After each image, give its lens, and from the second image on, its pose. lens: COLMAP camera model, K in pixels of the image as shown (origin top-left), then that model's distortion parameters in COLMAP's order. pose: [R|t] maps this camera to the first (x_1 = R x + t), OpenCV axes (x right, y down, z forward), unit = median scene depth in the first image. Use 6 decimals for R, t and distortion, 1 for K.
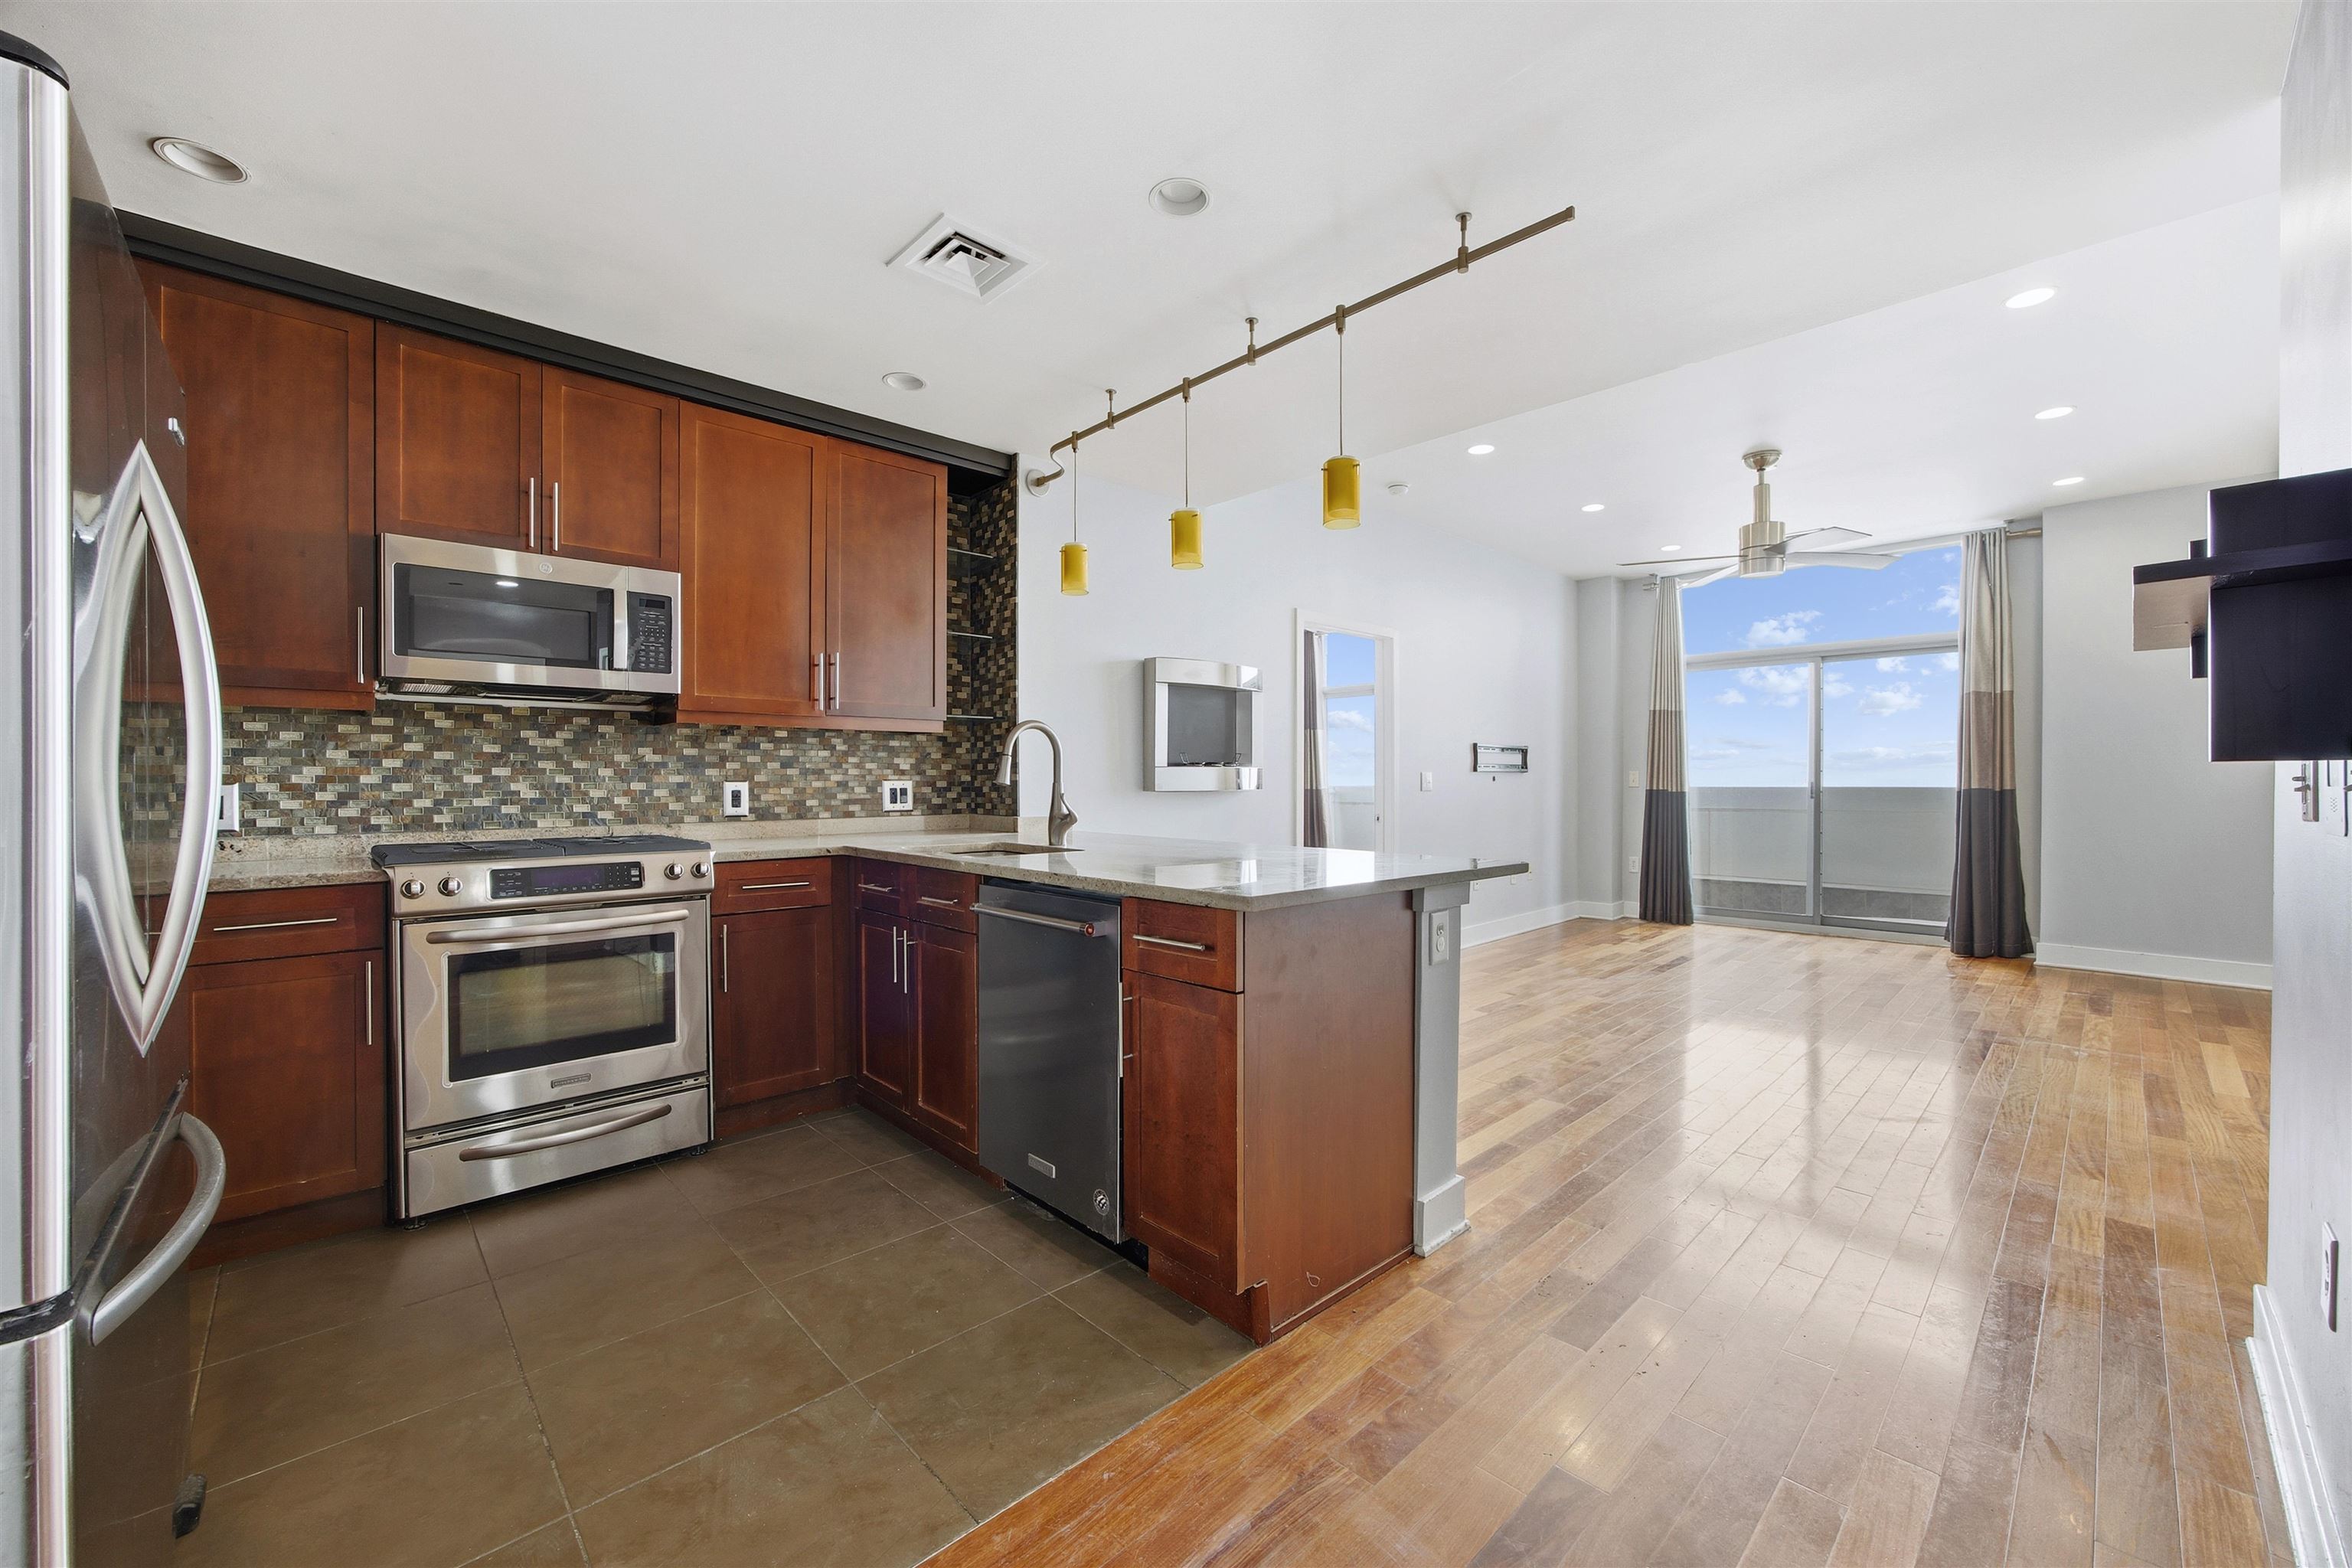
lens RADIAL K [[911.1, 0, 1180.5], [0, 911.1, 789.6], [0, 0, 1]] dist [-0.000292, 0.000141]
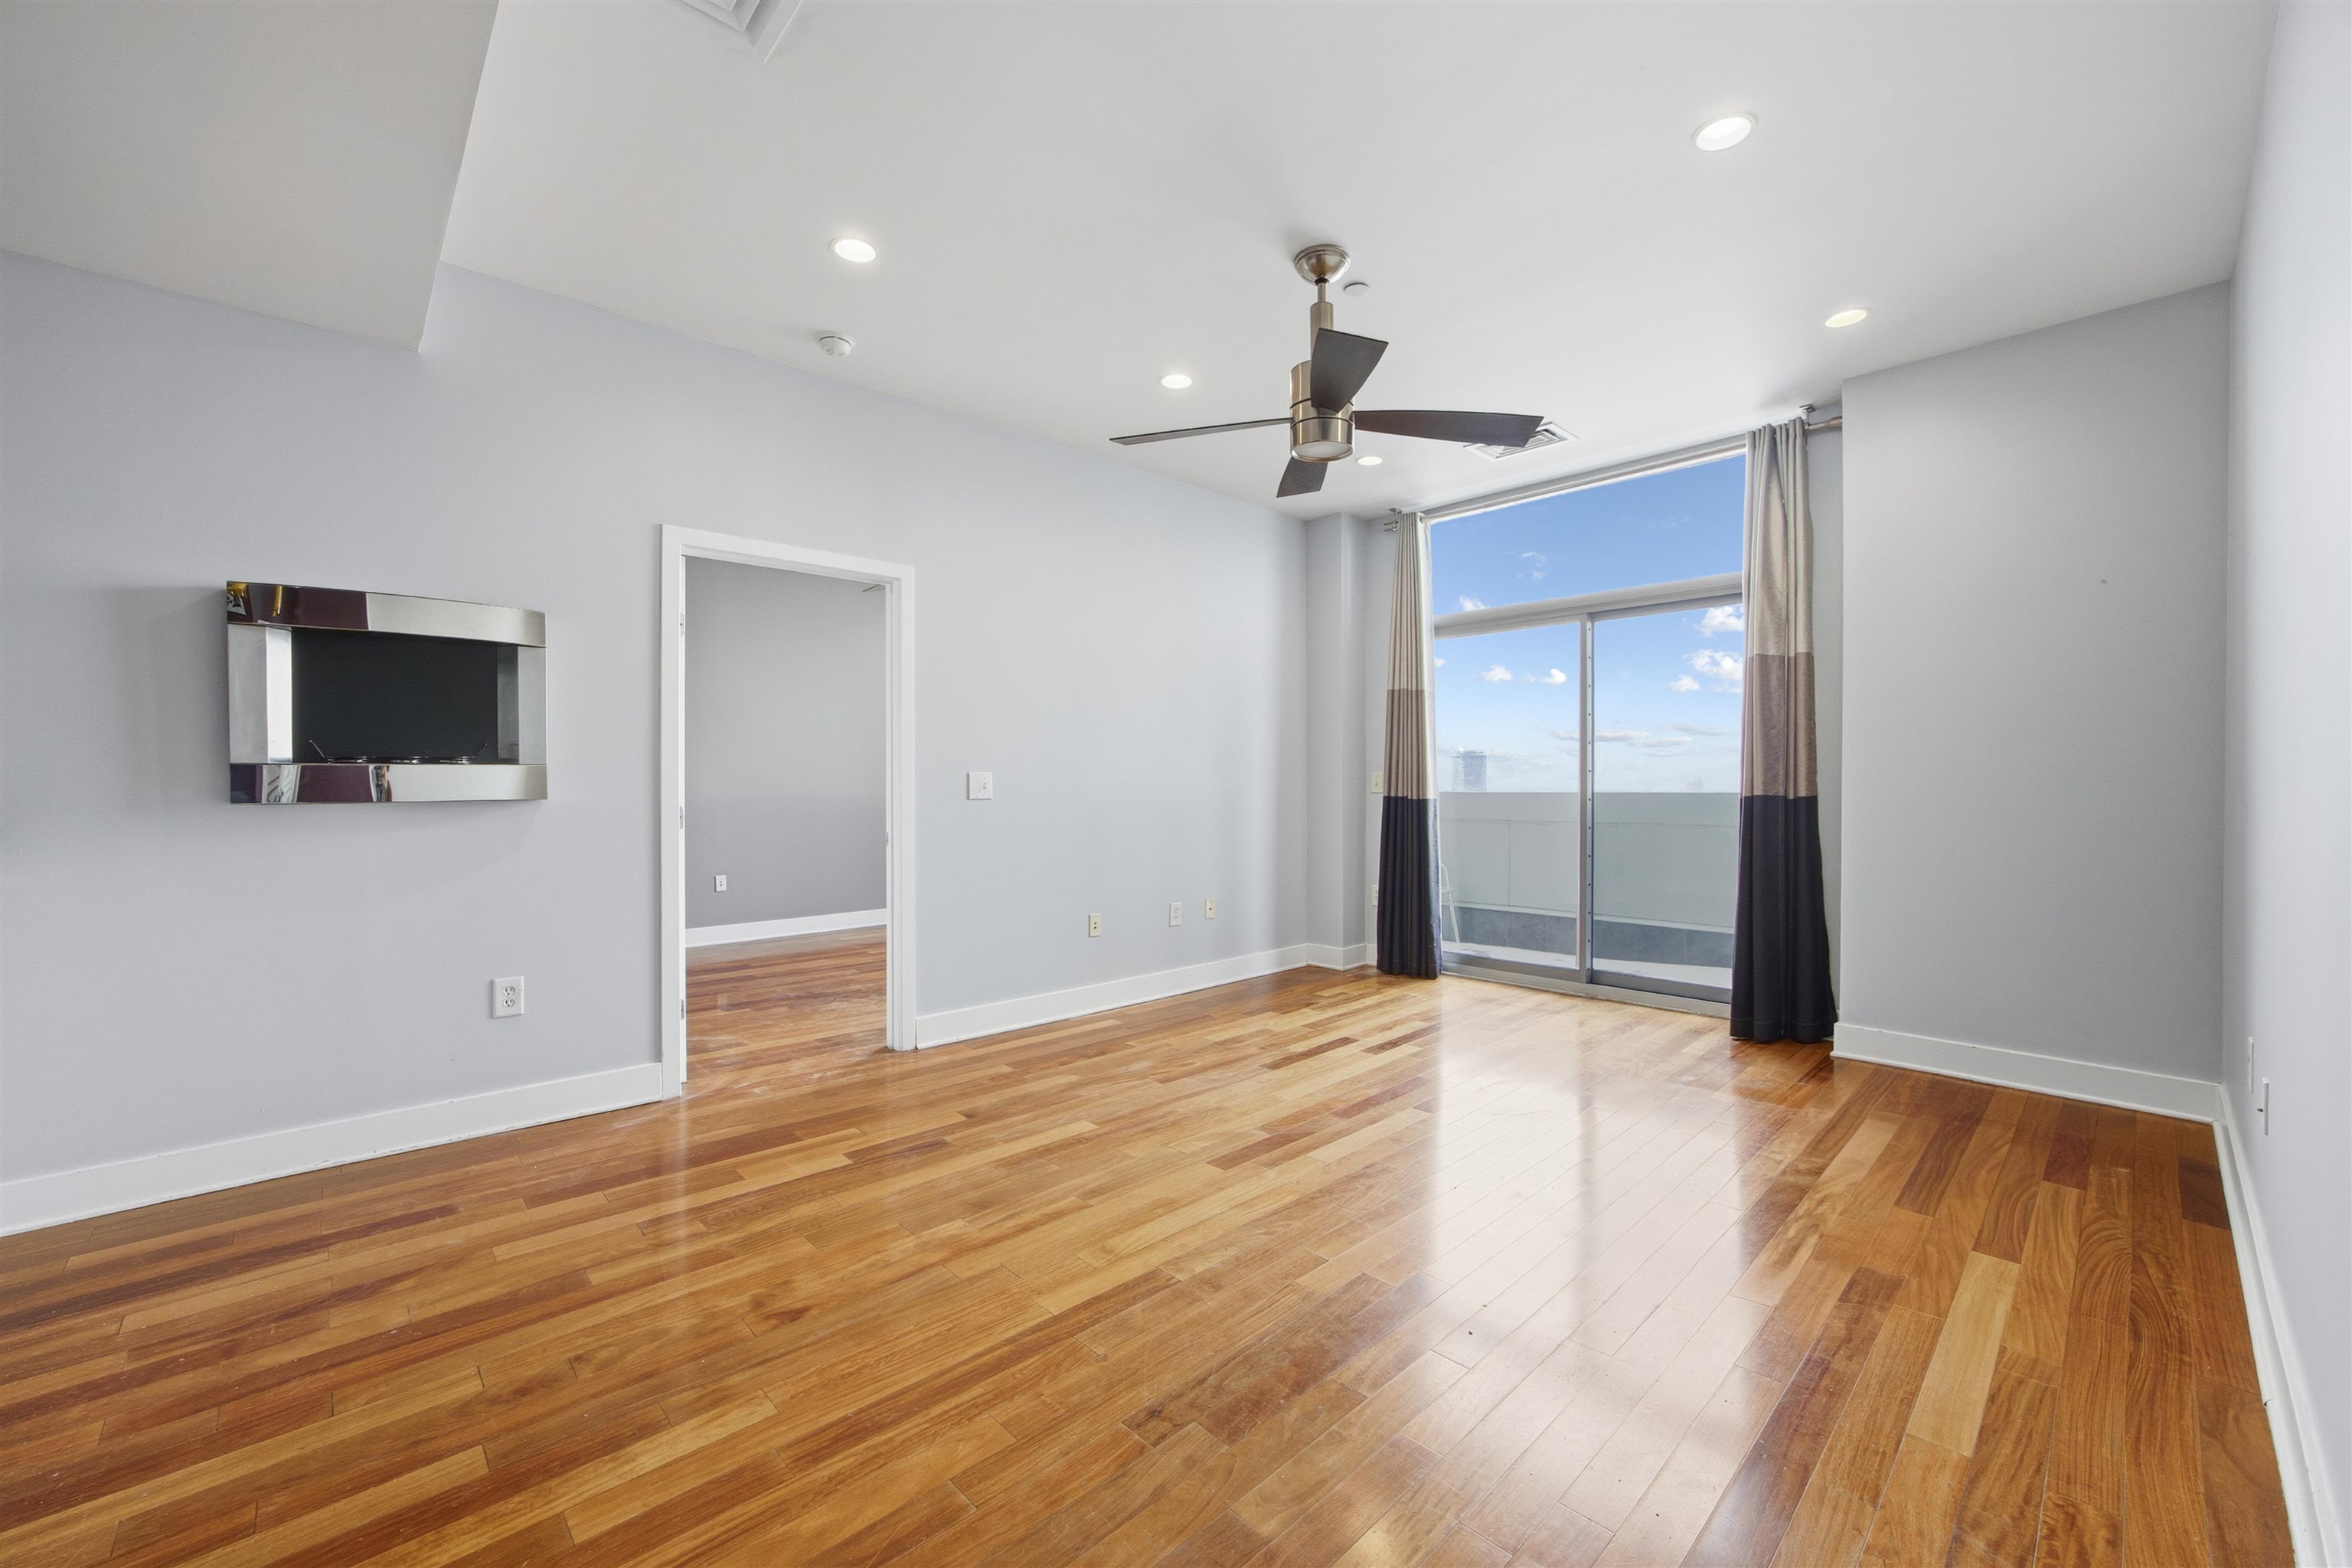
lens RADIAL K [[911.1, 0, 1234.9], [0, 911.1, 789.4], [0, 0, 1]] dist [-0.000292, 0.000141]
pose [[0.999973, -0.002325, -0.006994, 0.431548], [0.002340, 0.999995, 0.002253, -0.007440], [0.006989, -0.002269, 0.999973, 0.274578]]
